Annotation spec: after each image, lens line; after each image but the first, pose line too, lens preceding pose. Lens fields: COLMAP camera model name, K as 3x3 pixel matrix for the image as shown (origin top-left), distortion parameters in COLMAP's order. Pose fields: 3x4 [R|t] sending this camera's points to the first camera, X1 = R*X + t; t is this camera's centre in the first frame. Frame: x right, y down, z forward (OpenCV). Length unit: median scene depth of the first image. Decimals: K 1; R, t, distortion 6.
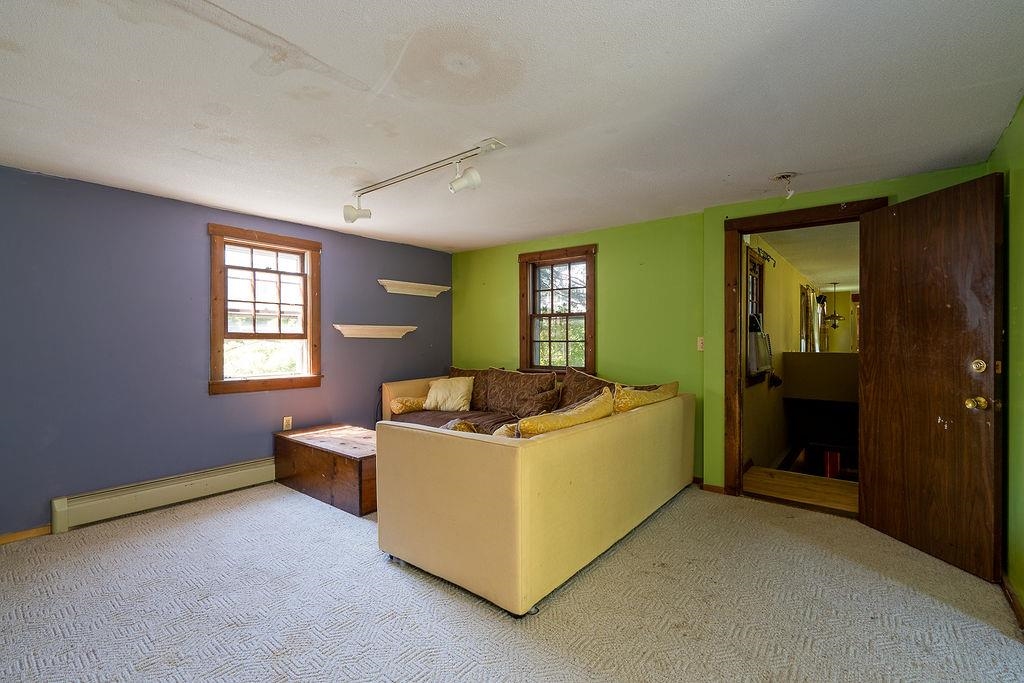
lens RADIAL K [[450.6, 0, 516.3], [0, 450.6, 341.4], [0, 0, 1]] dist [-0.000862, -0.000023]
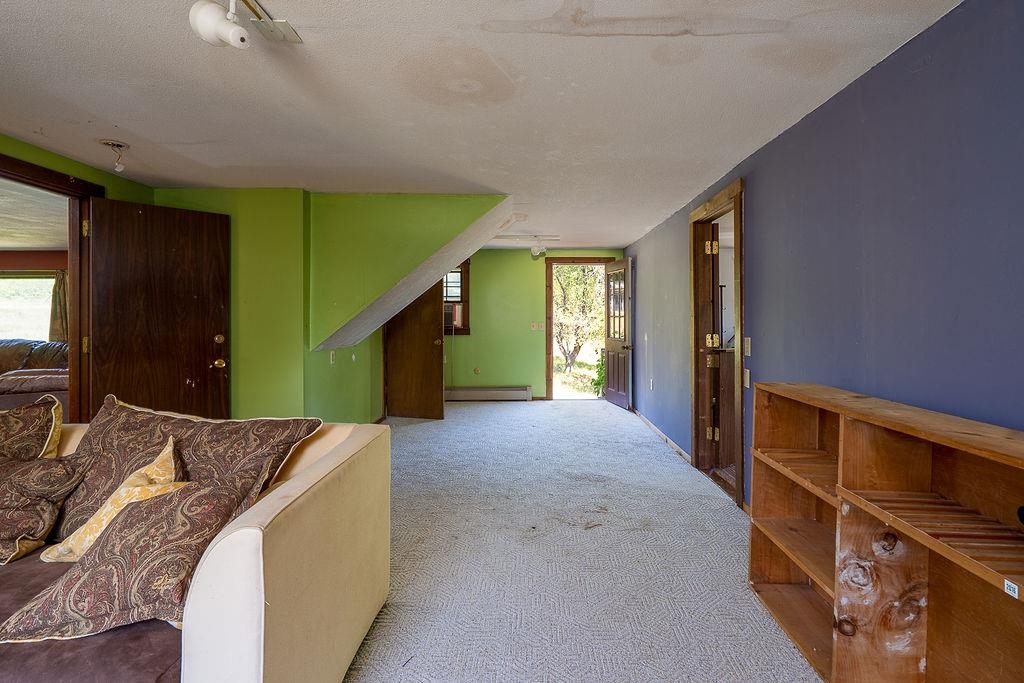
lens RADIAL K [[472.7, 0, 515.6], [0, 472.7, 319.6], [0, 0, 1]] dist [0.000638, 0.000058]
pose [[-0.589096, -0.000503, 0.808063, -0.707198], [0.005532, 0.999974, 0.004656, -0.008964], [-0.808044, 0.007213, -0.589077, 0.961783]]
